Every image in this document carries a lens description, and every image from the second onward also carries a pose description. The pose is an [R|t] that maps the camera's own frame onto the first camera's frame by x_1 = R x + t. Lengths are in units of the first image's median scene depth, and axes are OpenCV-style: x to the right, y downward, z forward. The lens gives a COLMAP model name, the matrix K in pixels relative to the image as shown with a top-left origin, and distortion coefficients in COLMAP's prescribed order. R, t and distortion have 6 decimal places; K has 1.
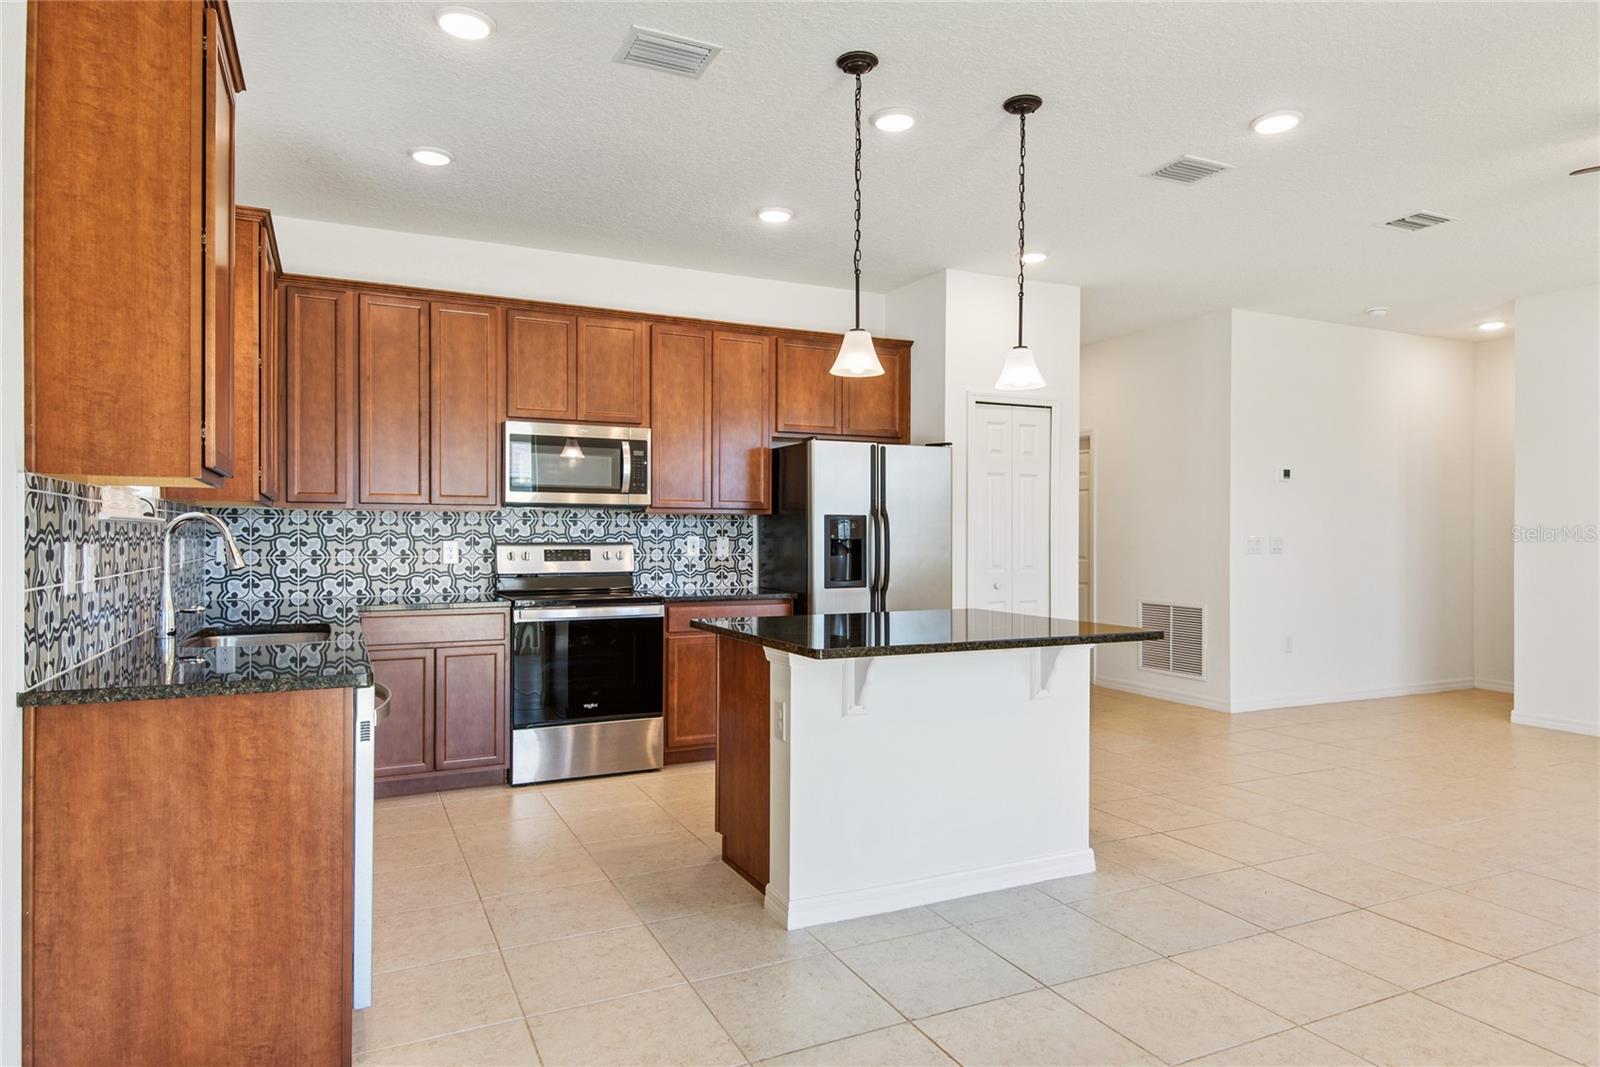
lens RADIAL K [[958.9, 0, 819.7], [0, 958.9, 534.0], [0, 0, 1]] dist [0.032595, -0.022054]
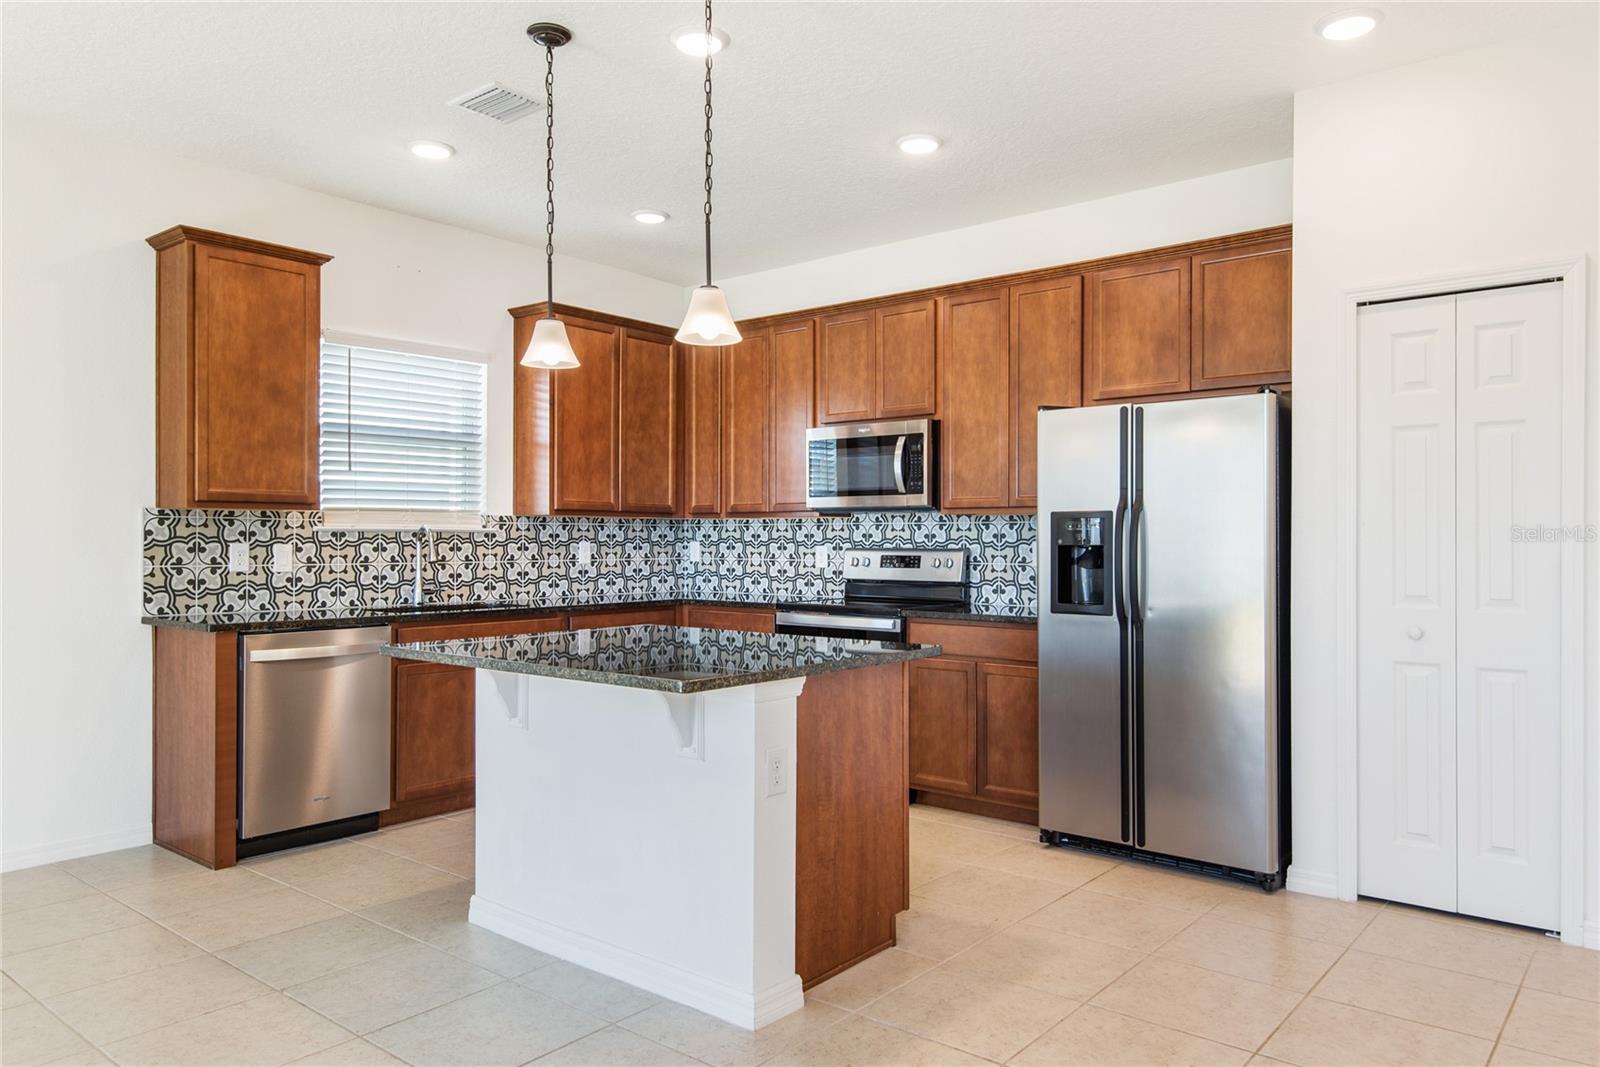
lens RADIAL K [[1087.7, 0, 806.8], [0, 1087.7, 543.0], [0, 0, 1]] dist [0.018486, -0.024389]
pose [[0.412421, 0.001850, -0.910991, 0.687121], [0.000088, 0.999998, 0.002071, 0.001564], [0.910993, -0.000934, 0.412420, 0.492820]]
